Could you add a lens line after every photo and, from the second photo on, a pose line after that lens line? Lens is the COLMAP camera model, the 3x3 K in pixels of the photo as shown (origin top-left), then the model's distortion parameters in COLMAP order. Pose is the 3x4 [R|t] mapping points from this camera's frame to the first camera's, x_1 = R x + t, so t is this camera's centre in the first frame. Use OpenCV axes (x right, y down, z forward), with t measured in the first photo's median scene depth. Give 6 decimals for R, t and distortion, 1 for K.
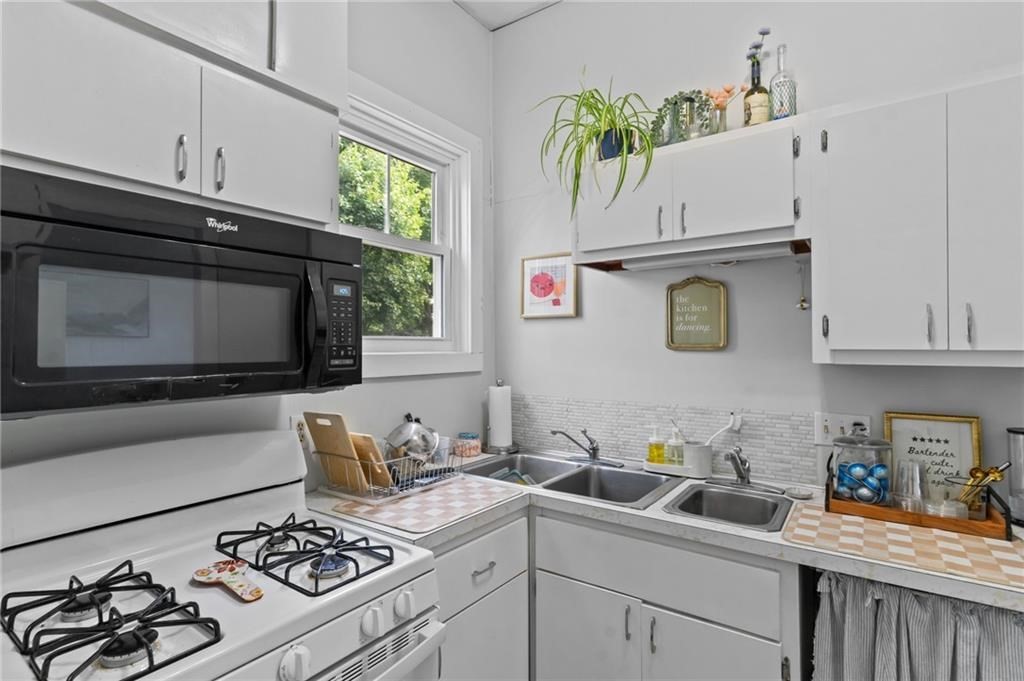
lens RADIAL K [[497.7, 0, 512.4], [0, 497.7, 340.2], [0, 0, 1]] dist [0.004291, 0.000670]
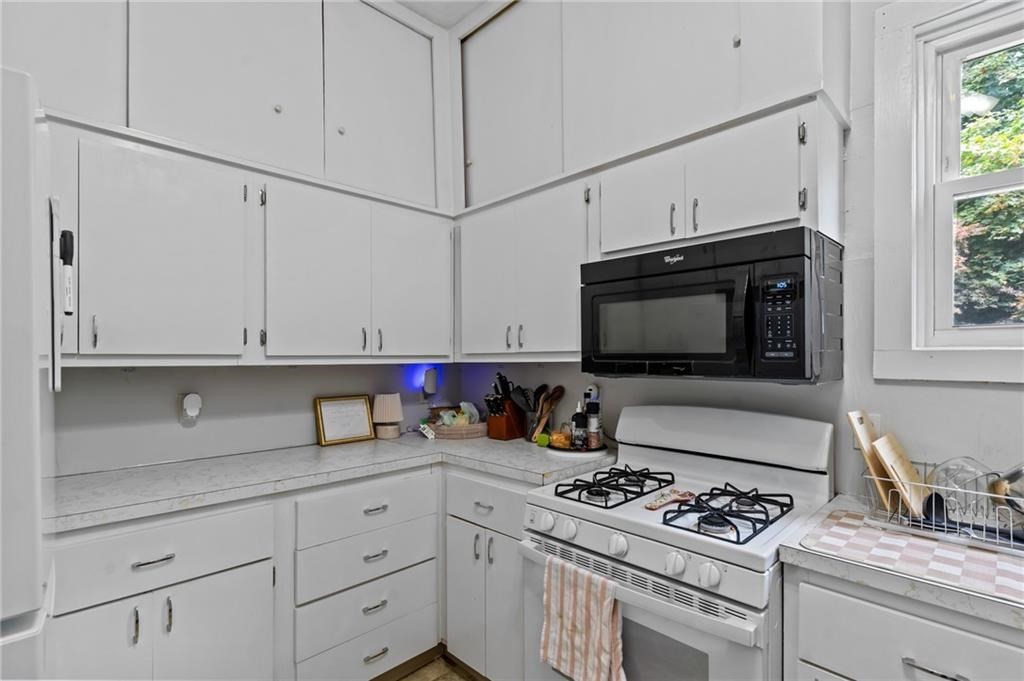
lens RADIAL K [[497.7, 0, 511.7], [0, 497.7, 349.0], [0, 0, 1]] dist [0.004291, 0.000670]
pose [[-0.168164, -0.002990, -0.985755, 0.761189], [0.019929, 0.999781, -0.006432, 0.027705], [0.985558, -0.020726, -0.168067, 0.623852]]
